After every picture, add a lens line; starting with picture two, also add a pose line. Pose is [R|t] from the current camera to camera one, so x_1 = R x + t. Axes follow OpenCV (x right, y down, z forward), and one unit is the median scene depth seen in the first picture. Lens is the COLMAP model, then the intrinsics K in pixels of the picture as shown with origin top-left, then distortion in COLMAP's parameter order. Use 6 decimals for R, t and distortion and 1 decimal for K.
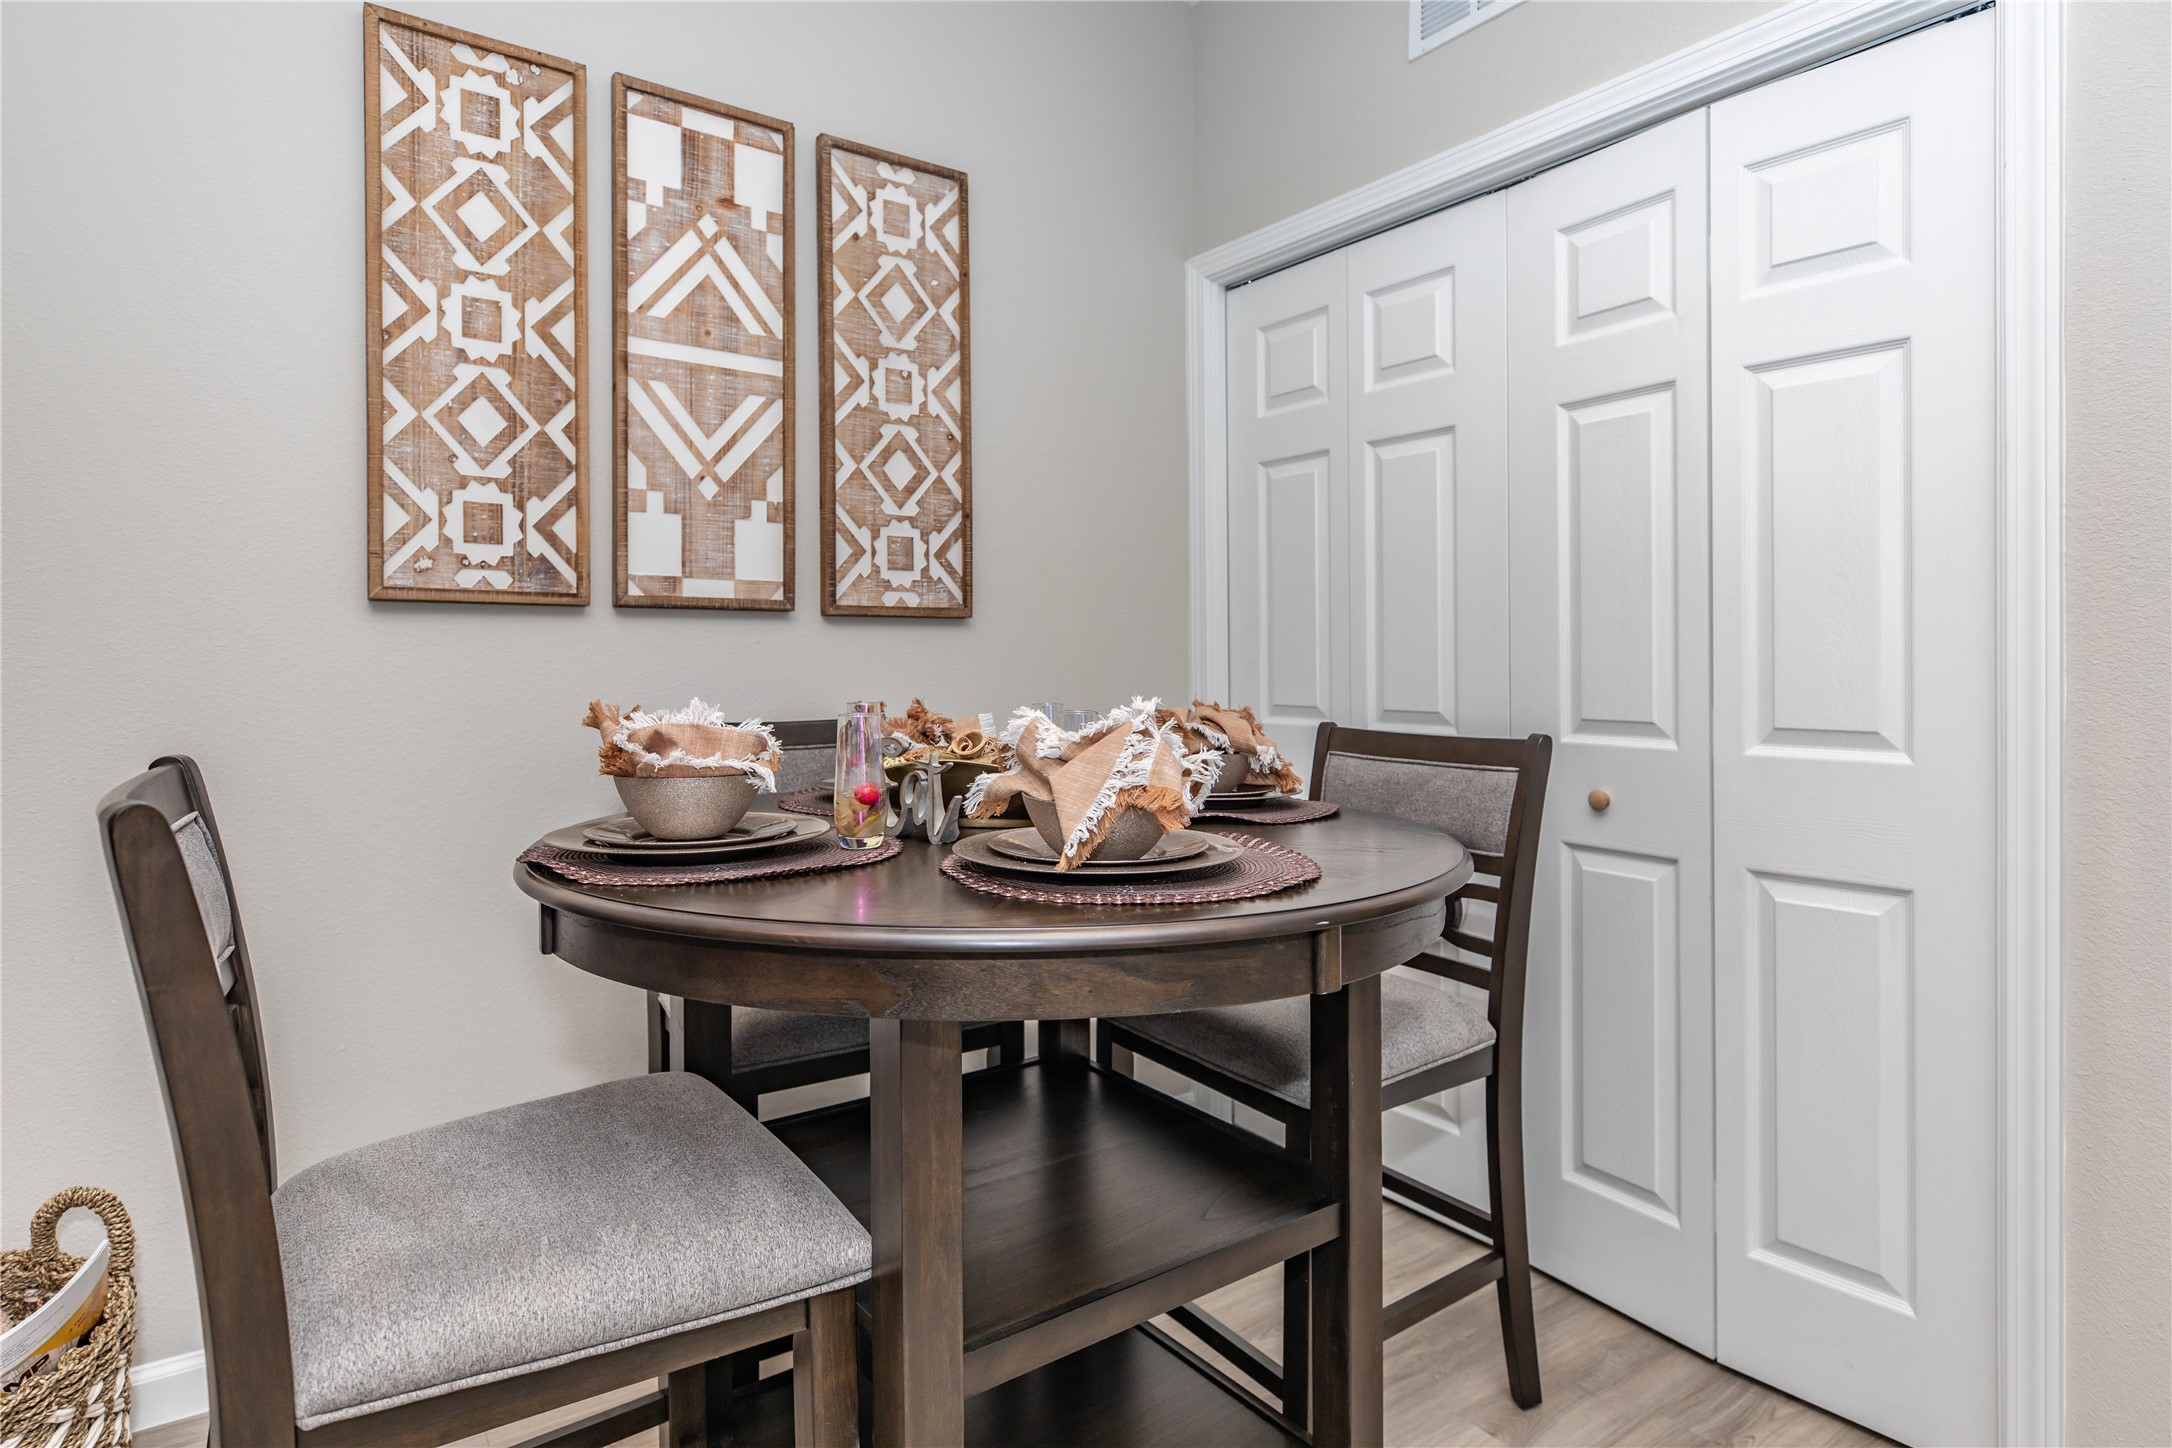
lens RADIAL K [[1223.4, 0, 1208.0], [0, 1223.4, 643.4], [0, 0, 1]] dist [0.004096, 0.001931]
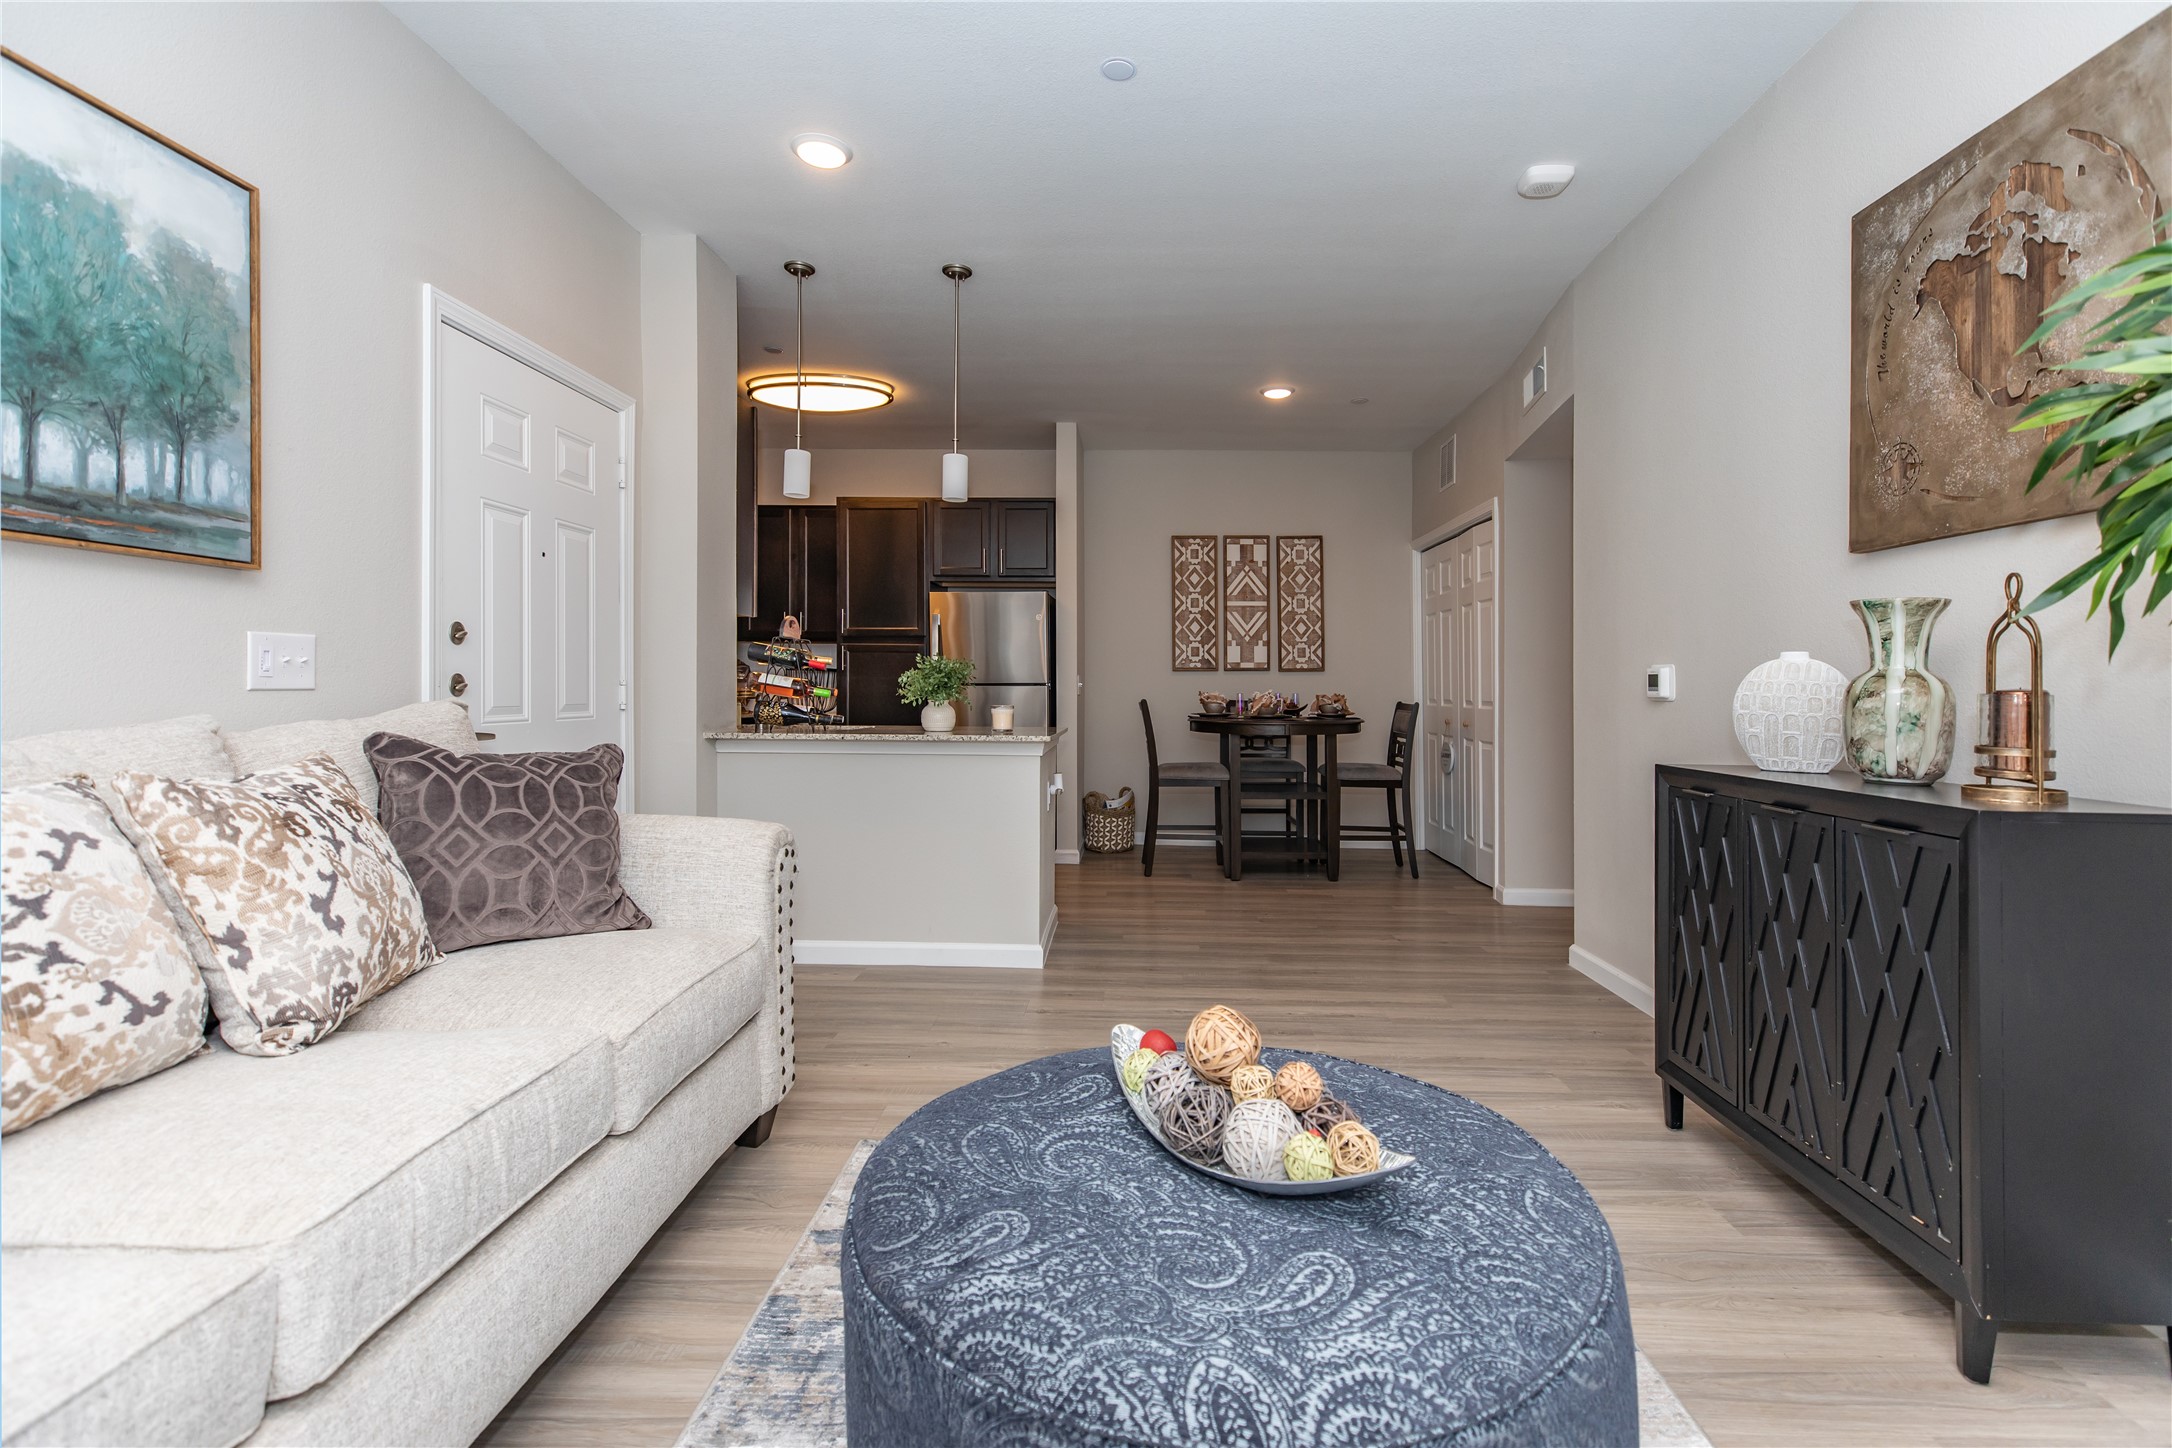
lens RADIAL K [[1029.1, 0, 1129.1], [0, 1029.1, 687.4], [0, 0, 1]] dist [0.001377, 0.001323]
pose [[0.789149, 0.010050, -0.614119, 1.254413], [0.008549, 0.999590, 0.027345, -0.065178], [0.614142, -0.026829, 0.788739, -1.729352]]
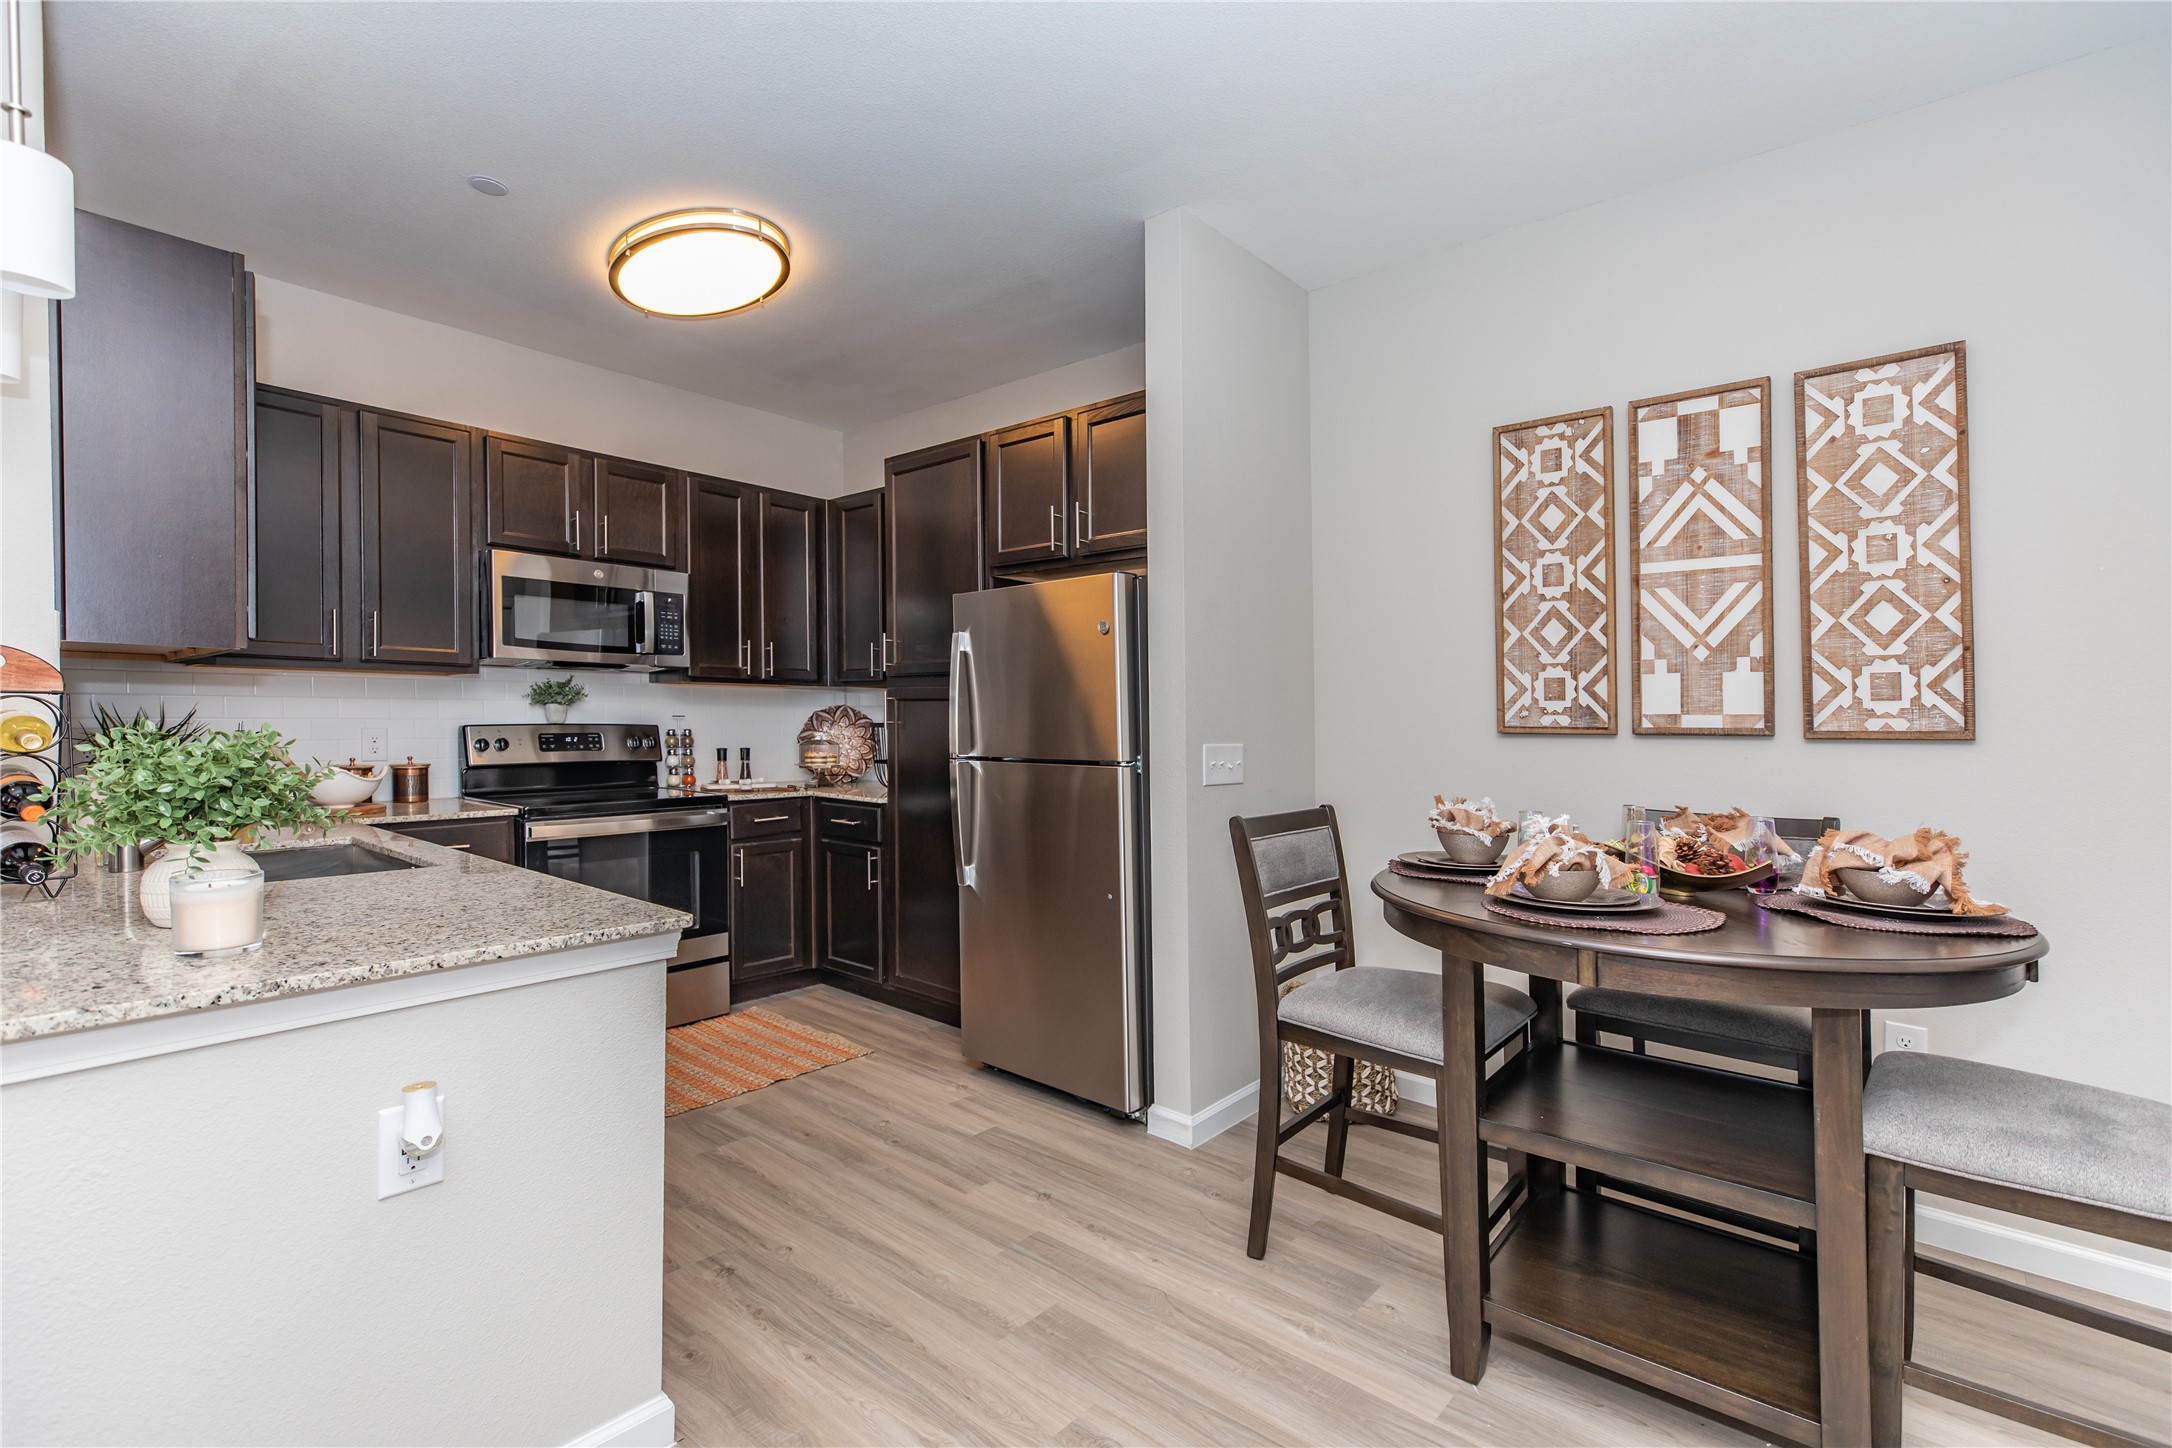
lens RADIAL K [[973.9, 0, 1064.2], [0, 973.9, 714.0], [0, 0, 1]] dist [0.003887, 0.000383]
pose [[0.185152, -0.001573, -0.982709, 0.602839], [0.015586, 0.999878, 0.001336, -0.066878], [0.982586, -0.015564, 0.185153, 0.029864]]
